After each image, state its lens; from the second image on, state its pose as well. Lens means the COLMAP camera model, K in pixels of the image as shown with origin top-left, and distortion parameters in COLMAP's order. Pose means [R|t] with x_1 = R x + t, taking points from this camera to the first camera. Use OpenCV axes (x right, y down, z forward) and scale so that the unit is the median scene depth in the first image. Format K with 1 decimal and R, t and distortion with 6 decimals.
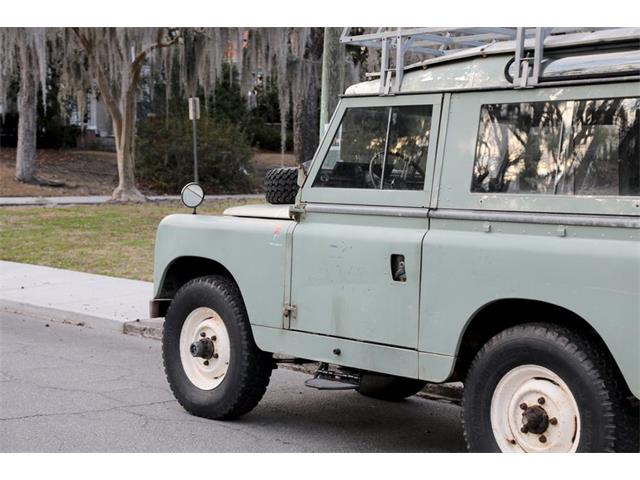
lens RADIAL K [[1255.0, 0, 314.1], [0, 1255.0, 240.7], [0, 0, 1]] dist [0.301046, 0.000000]
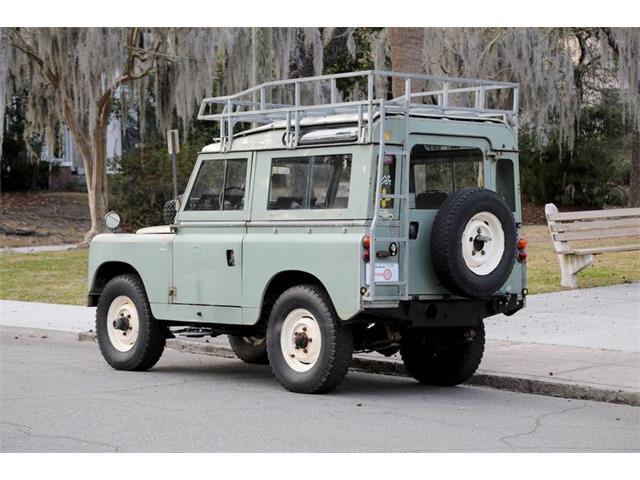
lens RADIAL K [[1773.1, 0, 319.8], [0, 1773.1, 241.0], [0, 0, 1]] dist [0.504795, 0.000000]
pose [[0.998742, -0.032375, -0.038292, 0.264824], [0.030901, 0.998782, -0.038475, 0.089308], [0.039491, 0.037243, 0.998526, -1.264555]]
